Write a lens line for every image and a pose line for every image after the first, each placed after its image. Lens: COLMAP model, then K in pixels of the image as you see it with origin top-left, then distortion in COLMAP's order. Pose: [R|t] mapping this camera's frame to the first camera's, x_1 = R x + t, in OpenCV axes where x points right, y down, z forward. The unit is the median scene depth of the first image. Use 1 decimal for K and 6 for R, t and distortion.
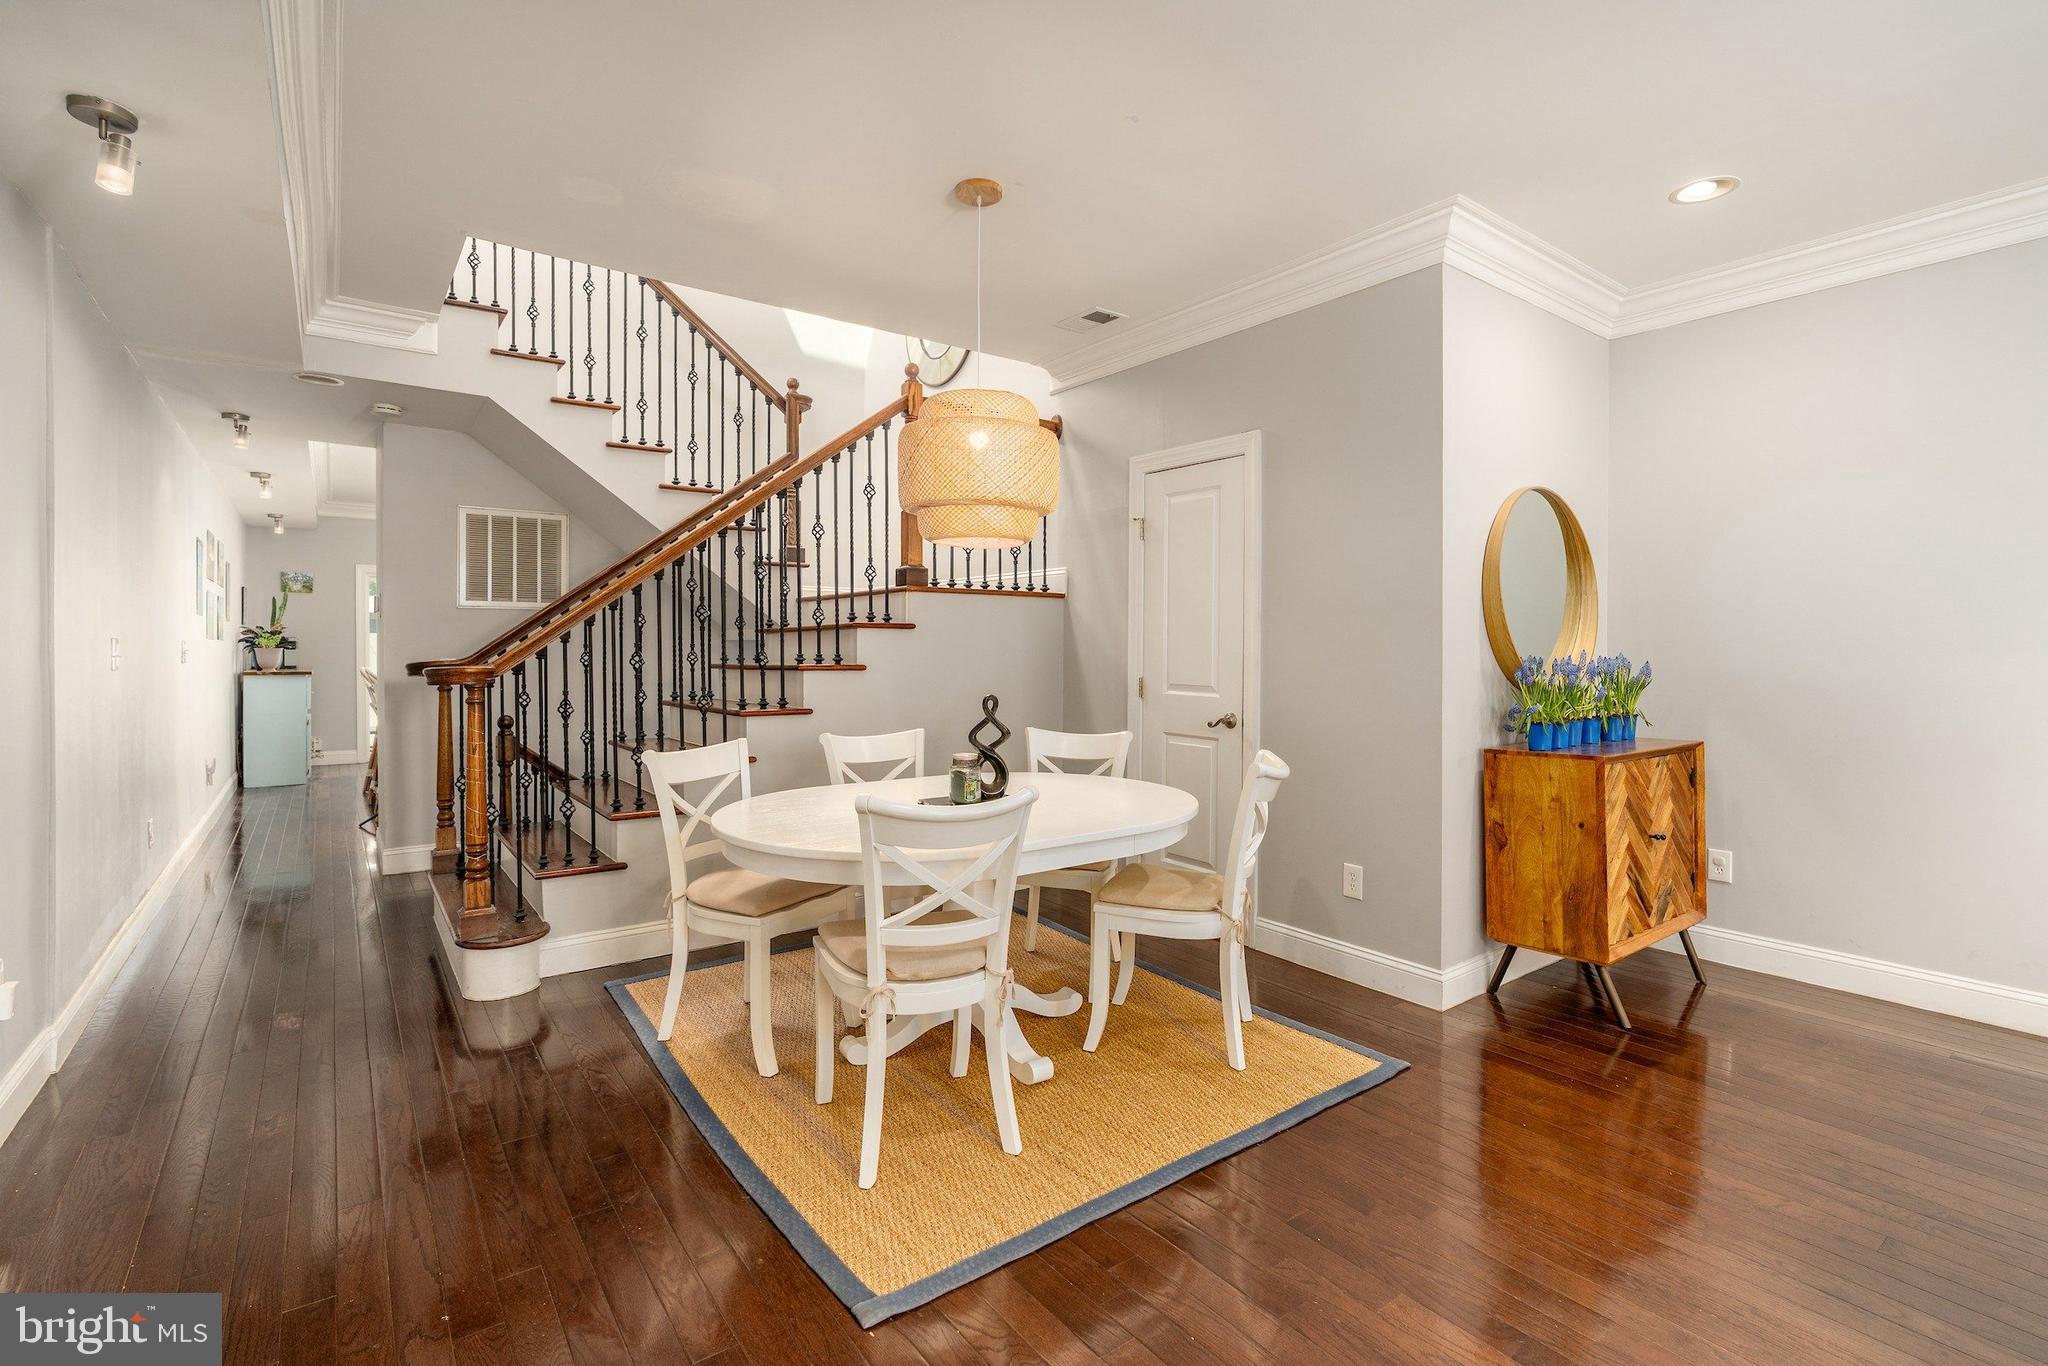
lens RADIAL K [[930.2, 0, 988.6], [0, 930.2, 648.6], [0, 0, 1]] dist [-0.002935, -0.000875]
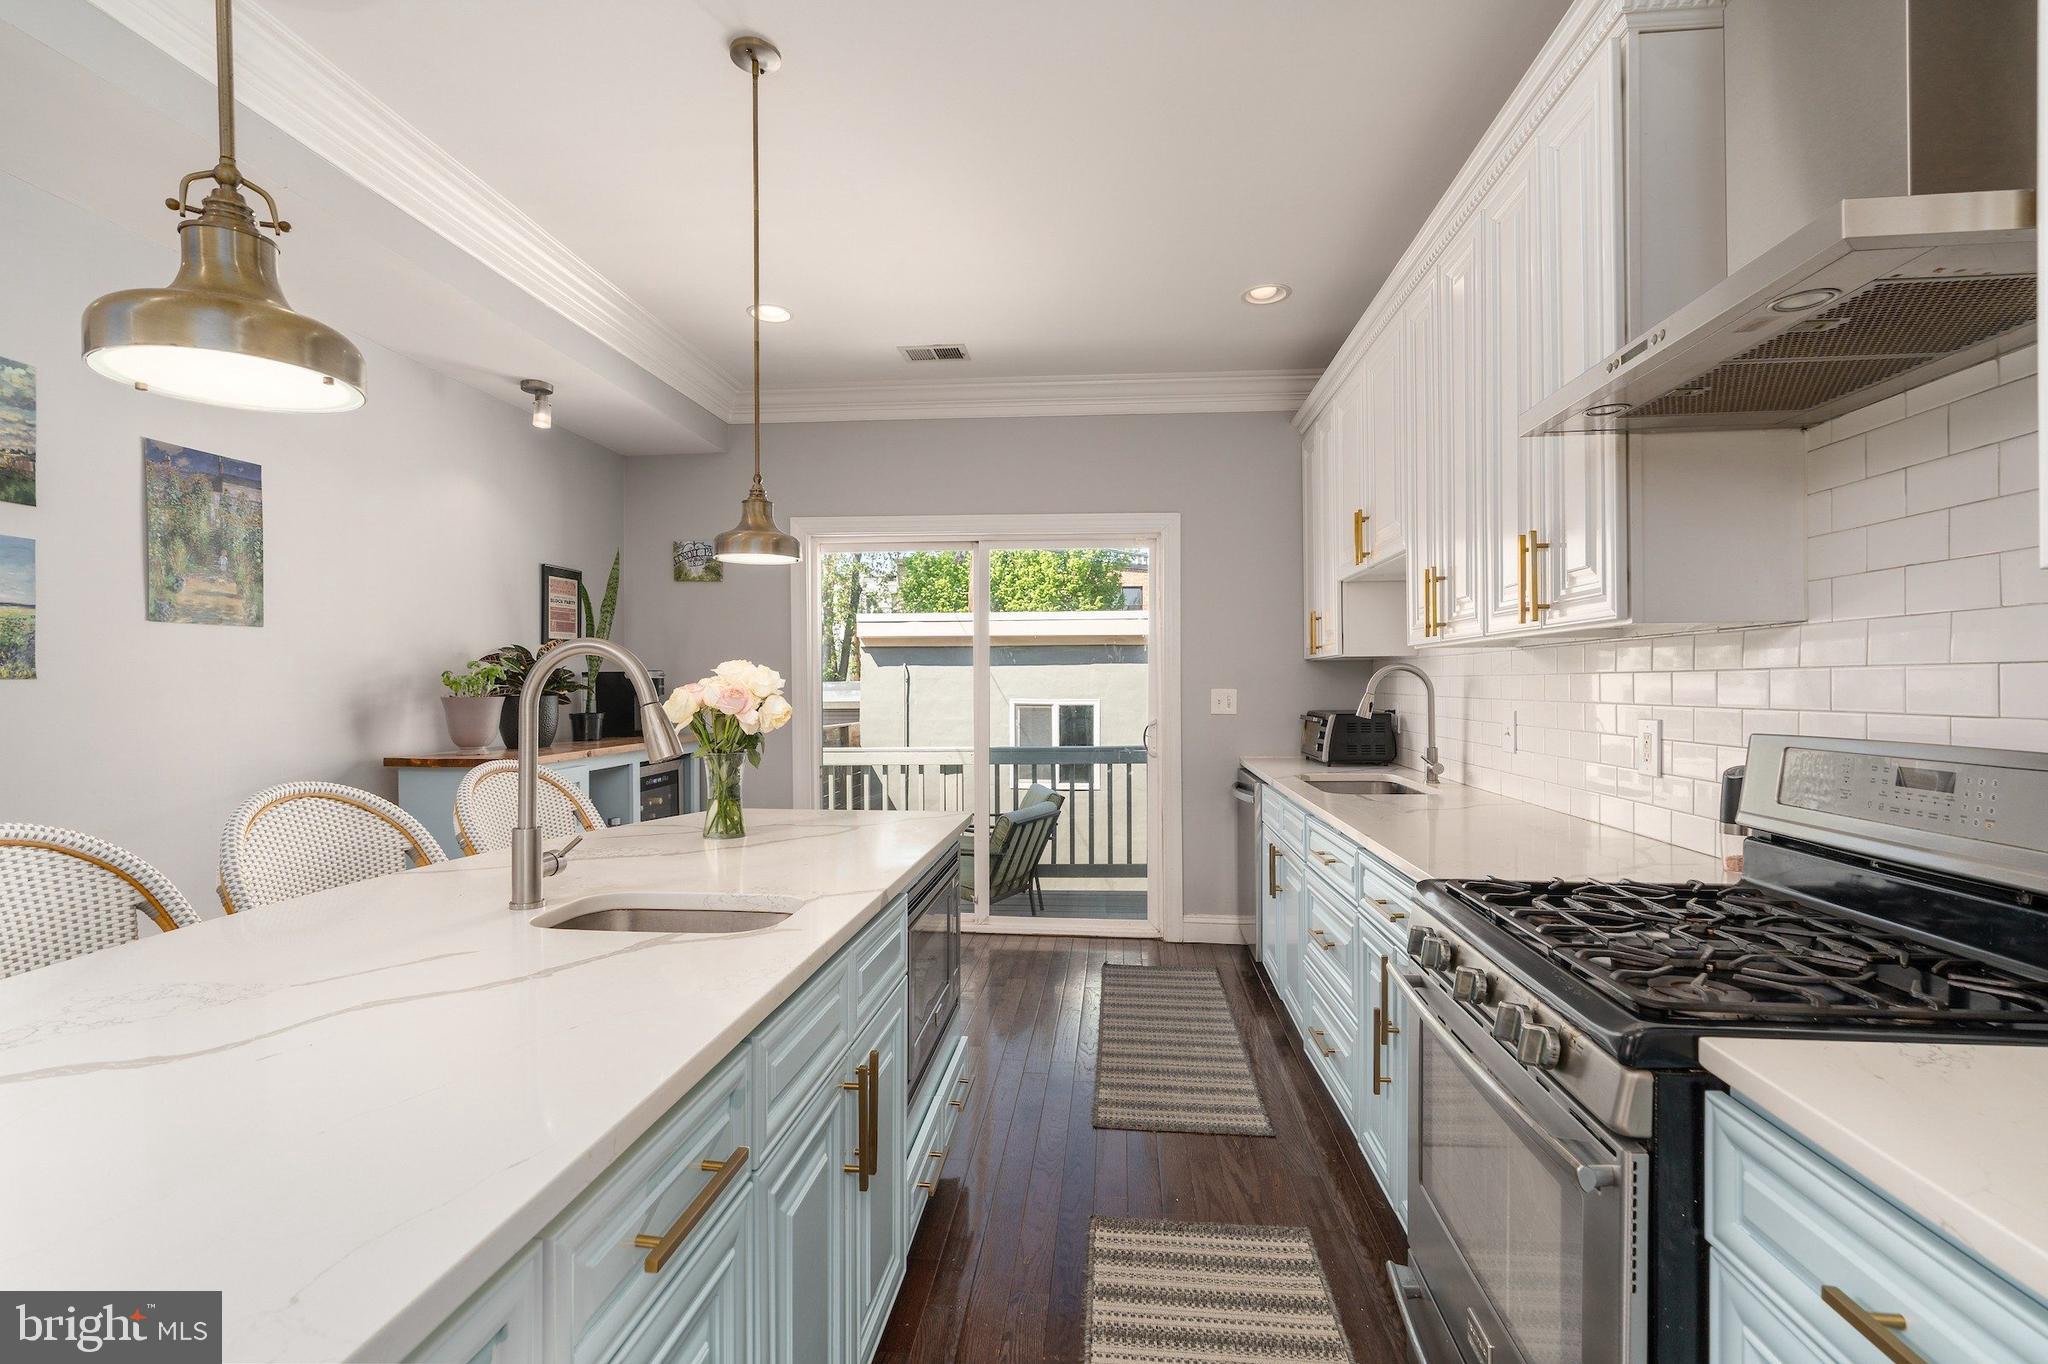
lens RADIAL K [[930.2, 0, 1012.0], [0, 930.2, 684.2], [0, 0, 1]] dist [-0.002935, -0.000875]
pose [[0.755089, -0.001470, -0.655620, -0.724618], [0.001769, 0.999998, -0.000204, -0.011762], [0.655620, -0.001006, 0.755091, 1.837607]]
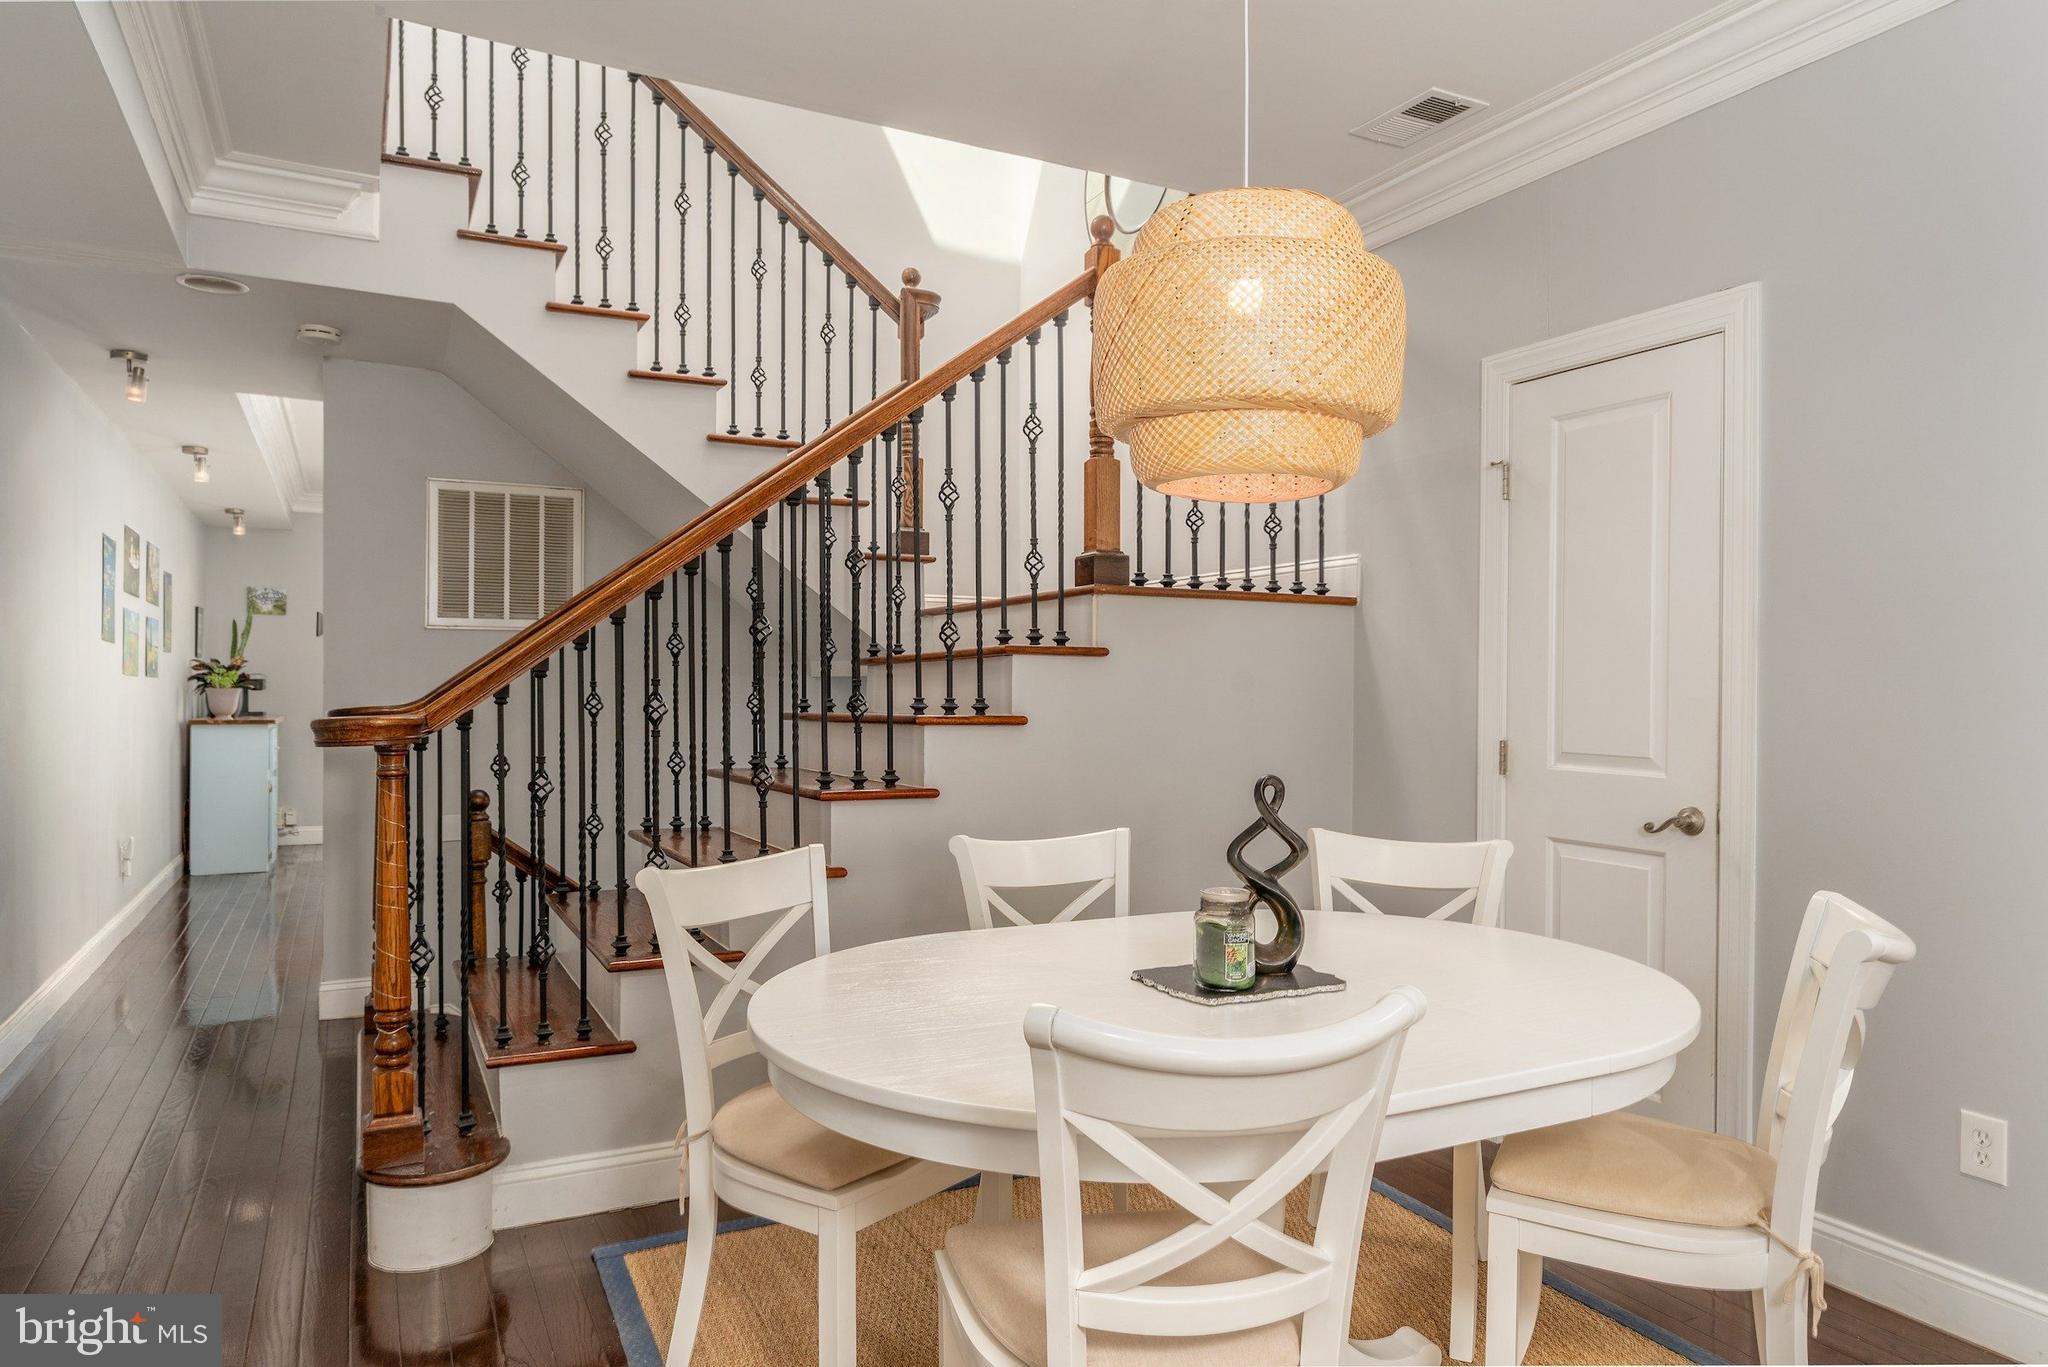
lens RADIAL K [[1254.3, 0, 1011.7], [0, 1254.3, 680.1], [0, 0, 1]] dist [-0.009861, -0.001046]
pose [[0.991293, 0.000896, -0.131674, -0.034248], [-0.002136, 0.999955, -0.009274, 0.001845], [0.131660, 0.009475, 0.991250, 0.192807]]
